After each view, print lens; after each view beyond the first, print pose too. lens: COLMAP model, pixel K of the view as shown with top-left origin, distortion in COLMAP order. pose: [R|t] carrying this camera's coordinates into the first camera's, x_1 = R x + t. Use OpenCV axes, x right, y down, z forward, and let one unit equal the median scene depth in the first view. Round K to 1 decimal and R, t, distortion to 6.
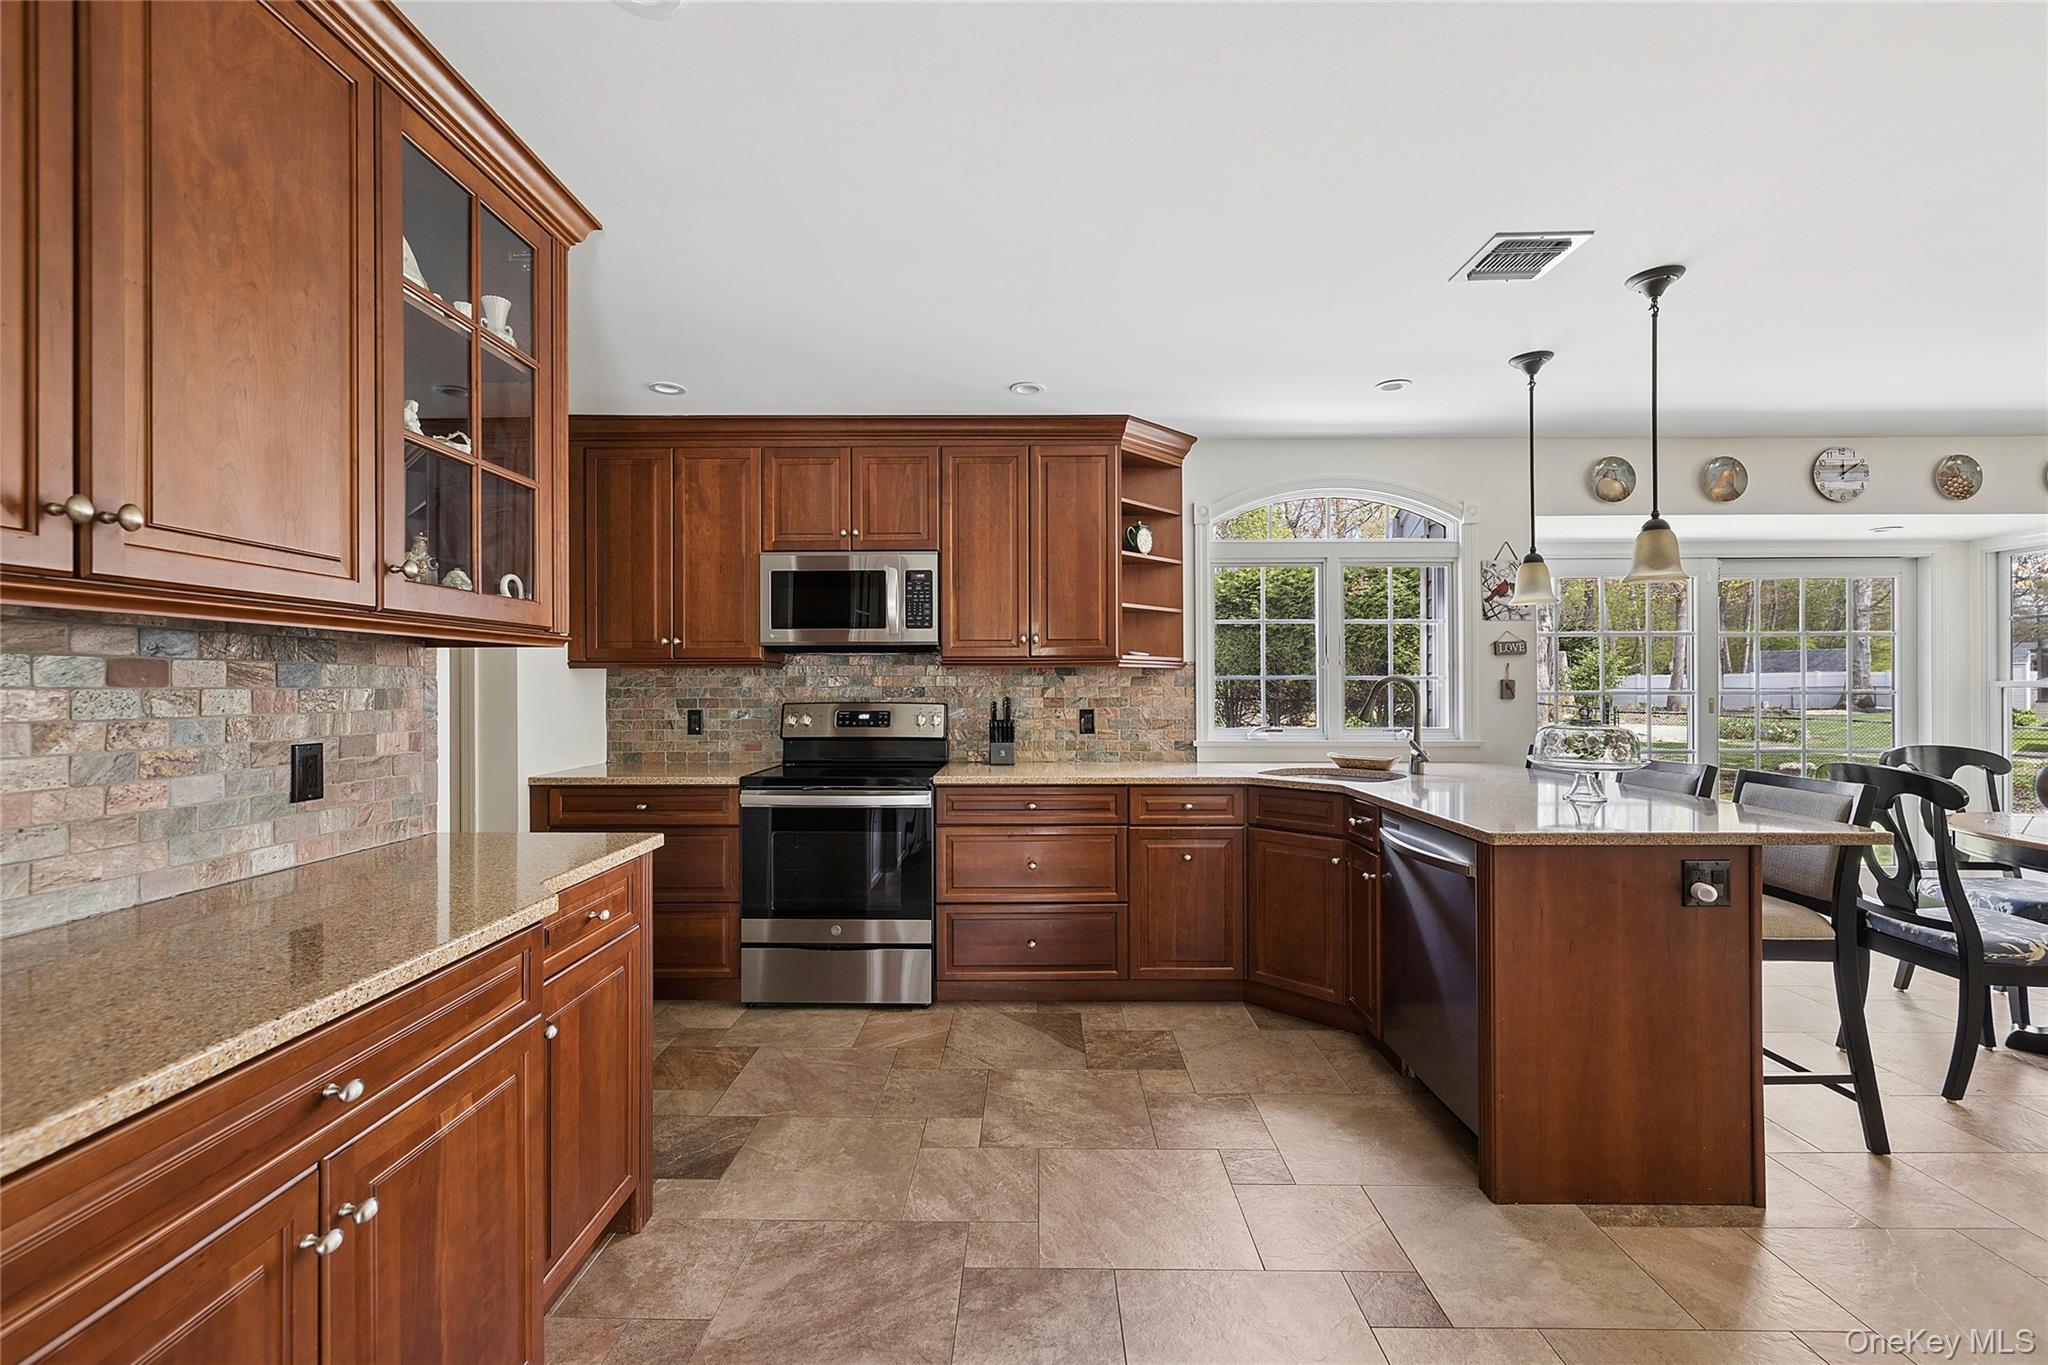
lens RADIAL K [[860.5, 0, 1025.6], [0, 860.5, 684.6], [0, 0, 1]] dist [0.009244, 0.000174]
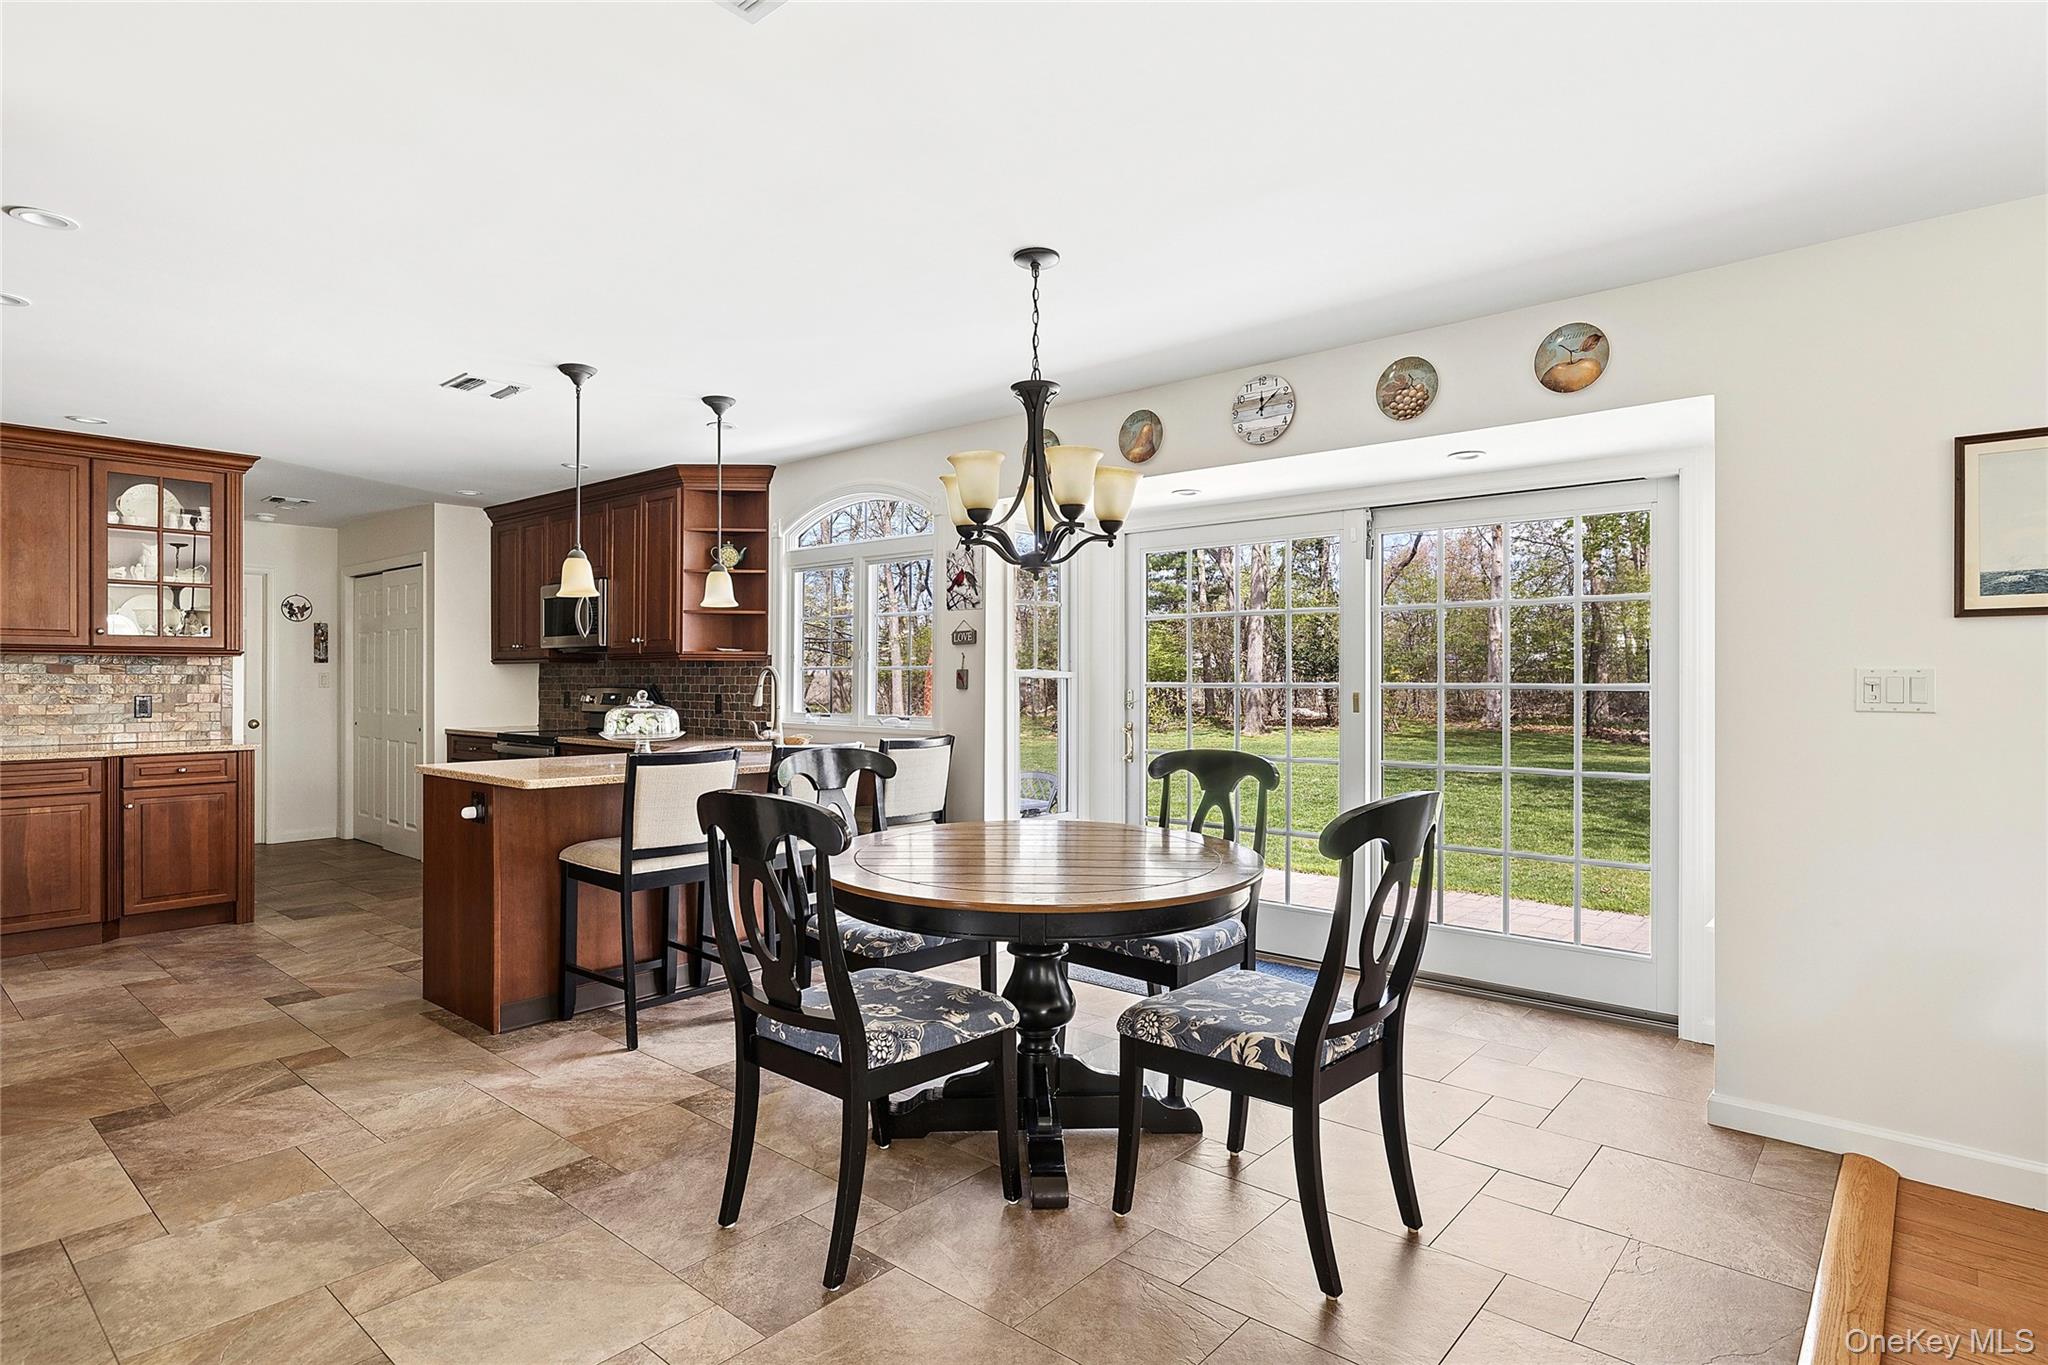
lens RADIAL K [[1056.1, 0, 1031.4], [0, 1056.1, 679.1], [0, 0, 1]] dist [0.004406, 0.001051]
pose [[0.763945, 0.001016, -0.645280, 1.405787], [-0.002040, 0.999998, -0.000840, 0.006279], [0.645278, 0.001959, 0.763945, 0.123531]]
